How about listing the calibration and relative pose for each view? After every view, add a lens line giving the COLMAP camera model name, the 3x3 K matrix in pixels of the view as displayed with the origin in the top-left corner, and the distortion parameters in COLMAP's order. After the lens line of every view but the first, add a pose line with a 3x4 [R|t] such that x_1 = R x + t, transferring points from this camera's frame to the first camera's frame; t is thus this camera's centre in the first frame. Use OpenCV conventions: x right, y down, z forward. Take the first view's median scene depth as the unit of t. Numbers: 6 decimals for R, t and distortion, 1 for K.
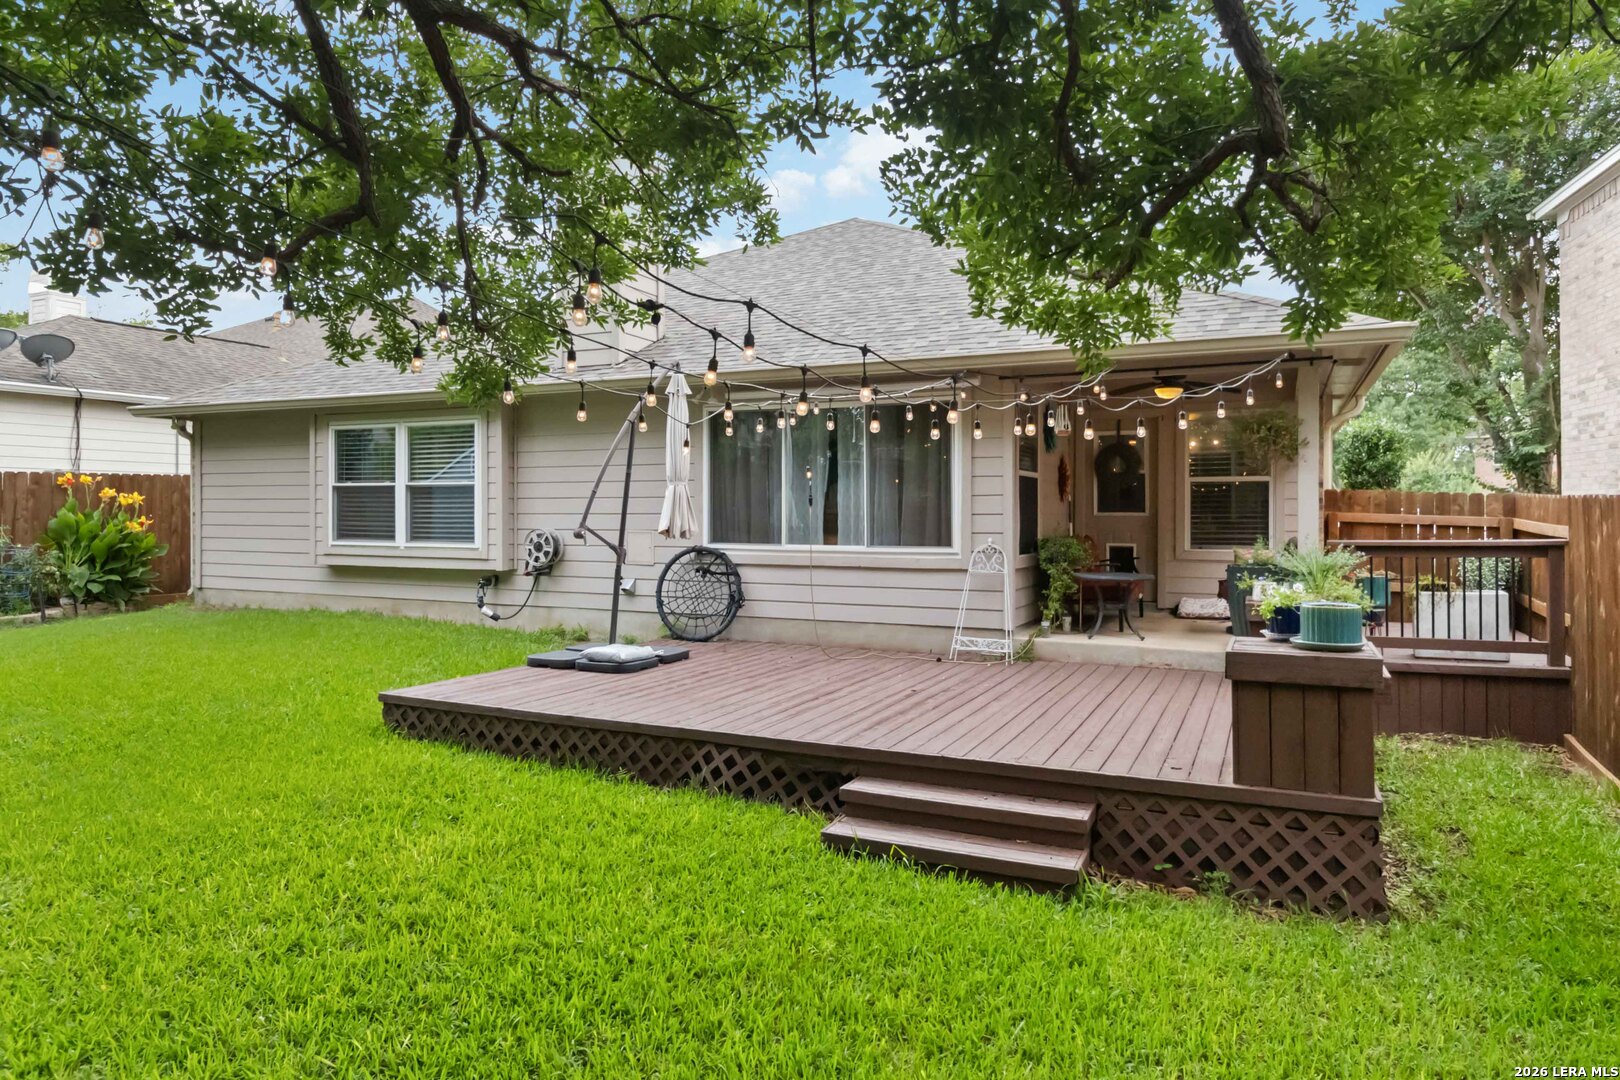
lens RADIAL K [[992.9, 0, 814.9], [0, 992.9, 514.3], [0, 0, 1]] dist [0.000056, 0.001623]
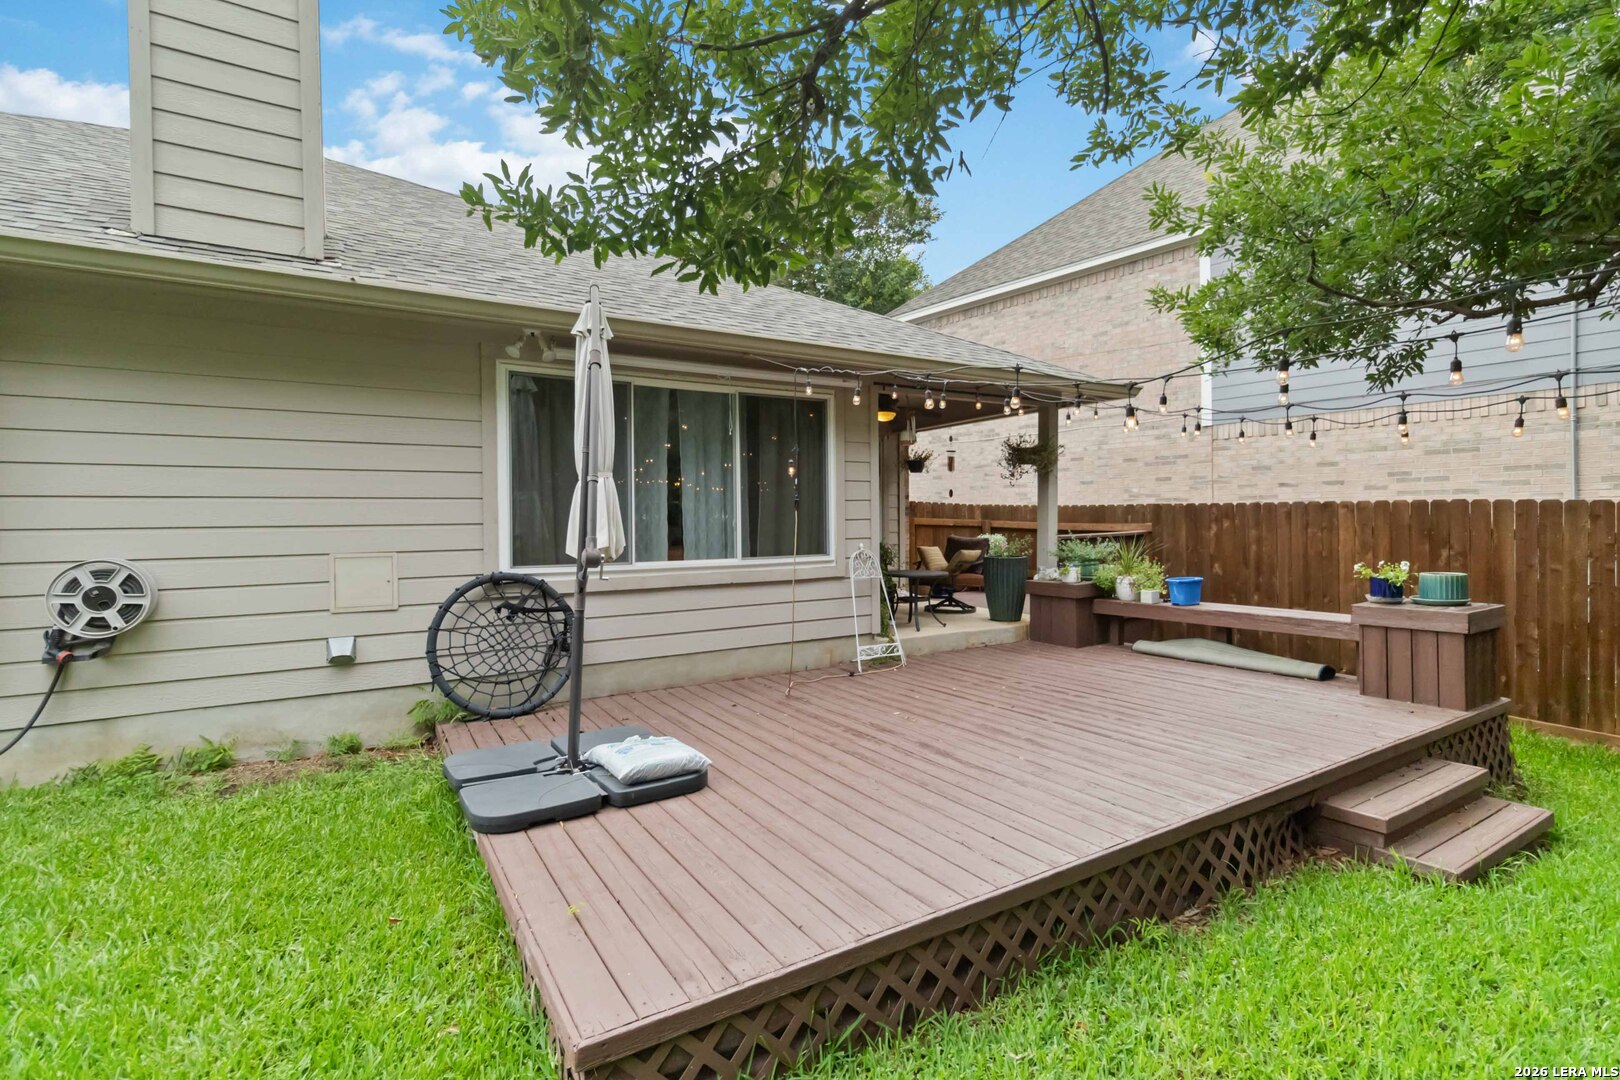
lens RADIAL K [[752.5, 0, 820.6], [0, 752.5, 529.2], [0, 0, 1]] dist [0.000966, -0.000040]
pose [[0.542656, -0.016849, 0.839786, -0.395036], [0.014693, 0.999836, 0.010566, 0.001111], [-0.839826, 0.006605, 0.542815, 0.515891]]
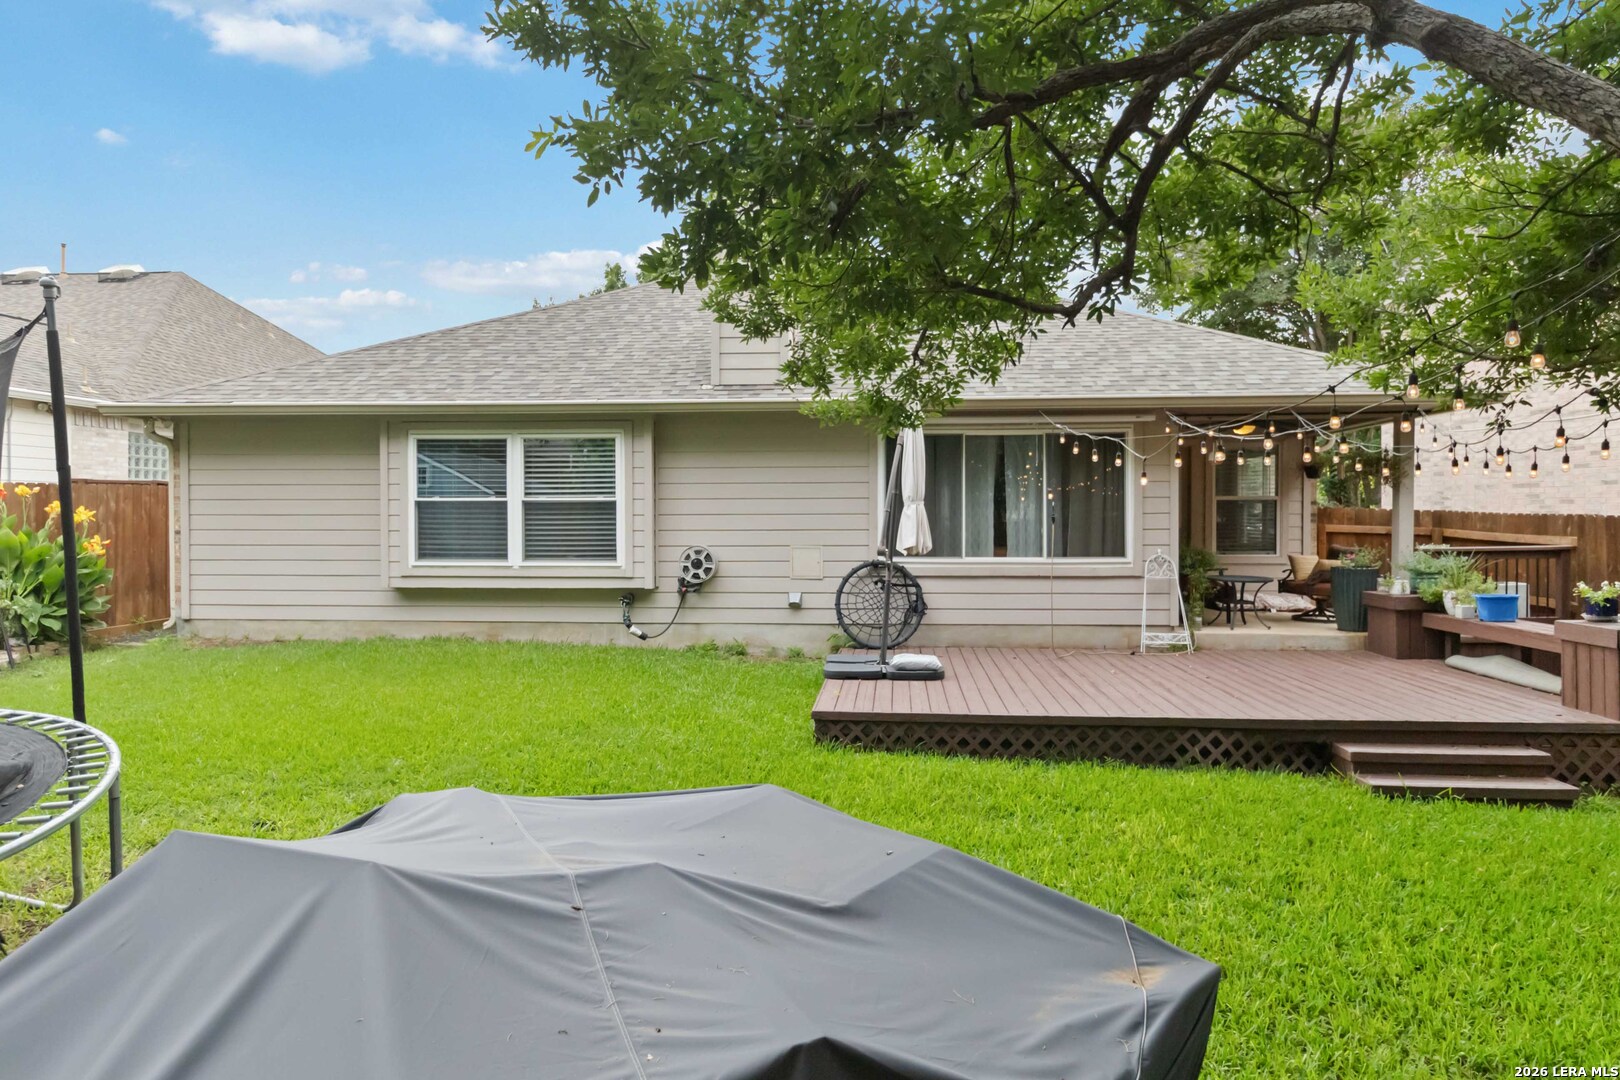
lens RADIAL K [[992.9, 0, 814.9], [0, 992.9, 514.3], [0, 0, 1]] dist [0.000056, 0.001623]
pose [[0.937458, -0.002745, 0.348086, -0.516605], [0.004357, 0.999983, -0.003847, -0.012468], [-0.348070, 0.005123, 0.937455, 0.022969]]
